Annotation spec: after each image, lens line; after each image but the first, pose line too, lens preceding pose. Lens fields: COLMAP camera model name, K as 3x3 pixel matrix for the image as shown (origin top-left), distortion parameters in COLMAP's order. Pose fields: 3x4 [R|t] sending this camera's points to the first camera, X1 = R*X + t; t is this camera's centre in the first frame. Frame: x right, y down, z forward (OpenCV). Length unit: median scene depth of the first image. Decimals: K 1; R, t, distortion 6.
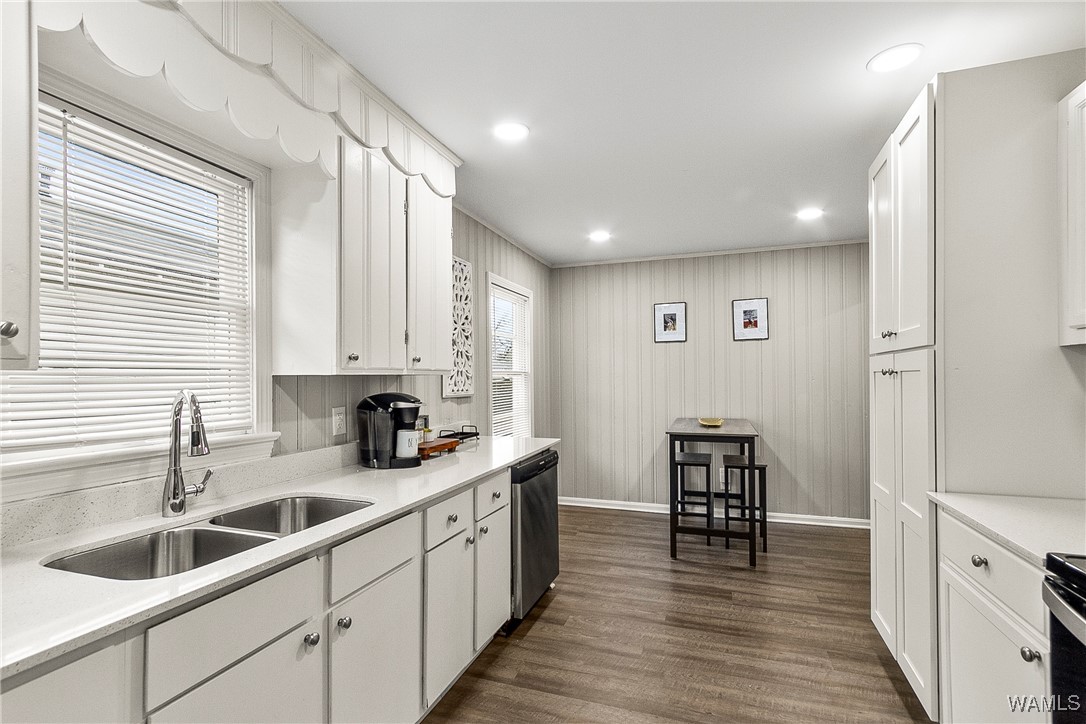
lens RADIAL K [[511.4, 0, 544.6], [0, 511.4, 371.3], [0, 0, 1]] dist [0.000328, -0.001466]
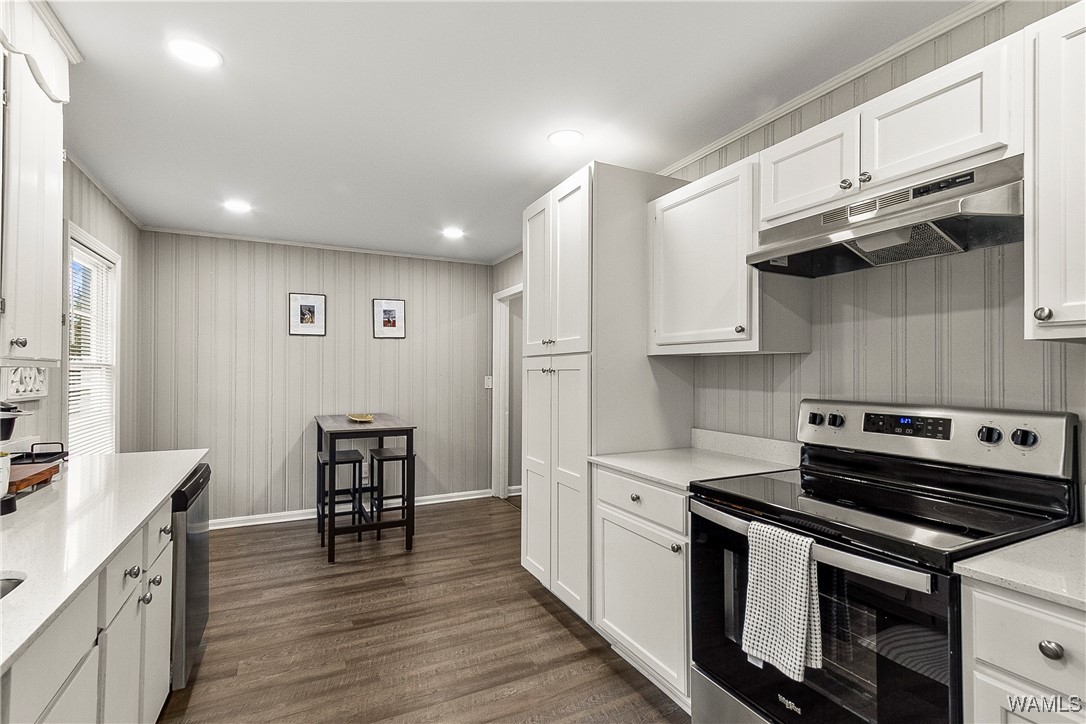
lens RADIAL K [[502.3, 0, 543.0], [0, 502.3, 362.0], [0, 0, 1]] dist [0.001504, -0.000990]
pose [[0.693961, 0.022016, 0.719676, -0.164530], [-0.014070, 0.999756, -0.017017, 0.001317], [-0.719875, 0.001683, 0.694101, 0.067382]]
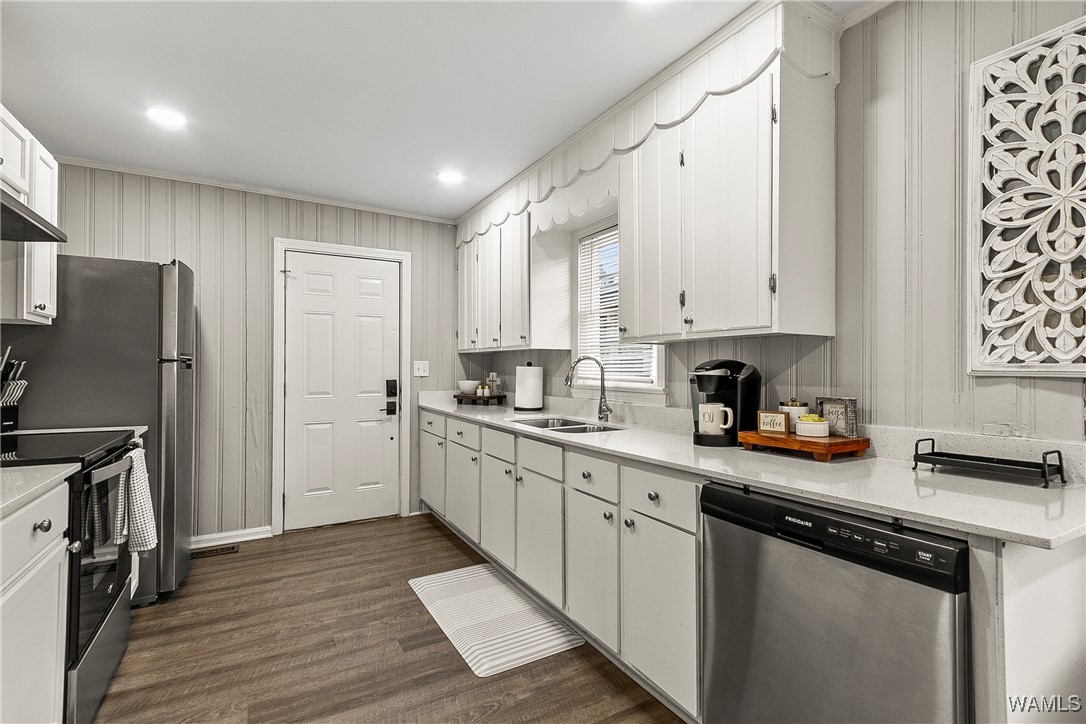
lens RADIAL K [[515.0, 0, 533.8], [0, 515.0, 366.4], [0, 0, 1]] dist [0.014958, -0.000189]
pose [[-0.665575, -0.001093, -0.746330, 0.385054], [0.008020, 0.999931, -0.008616, 0.039511], [0.746288, -0.011720, -0.665520, 0.911693]]
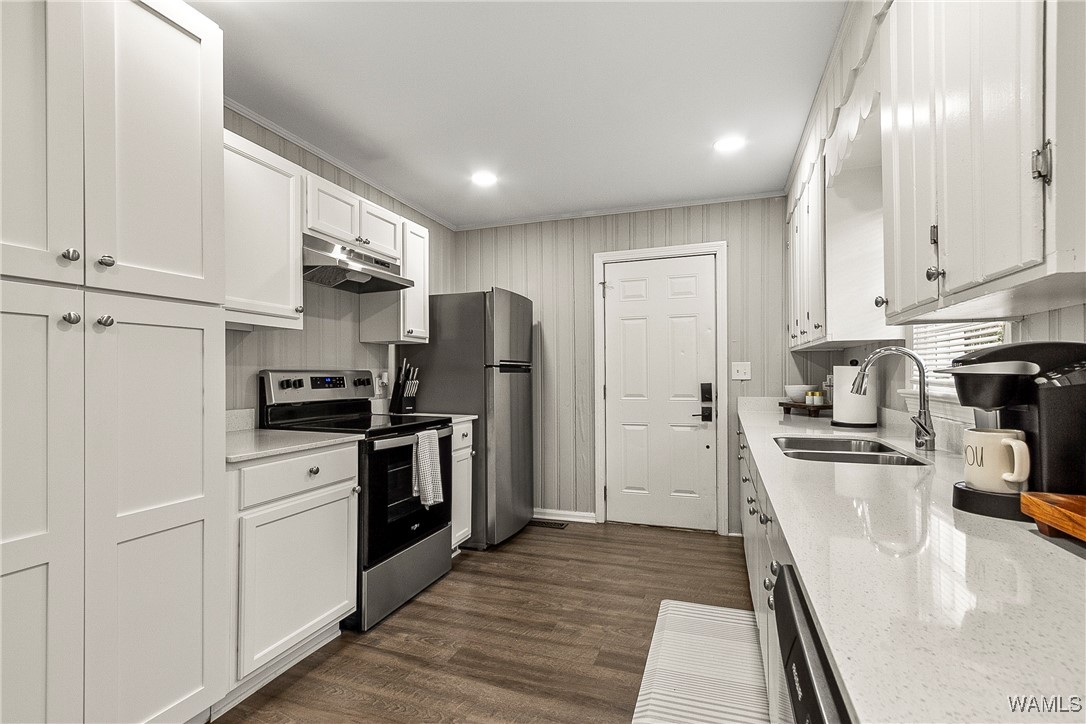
lens RADIAL K [[514.6, 0, 526.9], [0, 514.6, 374.1], [0, 0, 1]] dist [0.018117, -0.000009]
pose [[-0.999543, 0.008407, 0.029038, 0.077202], [0.008074, 0.999901, -0.011554, 0.047455], [-0.029132, -0.011314, -0.999512, 0.980905]]
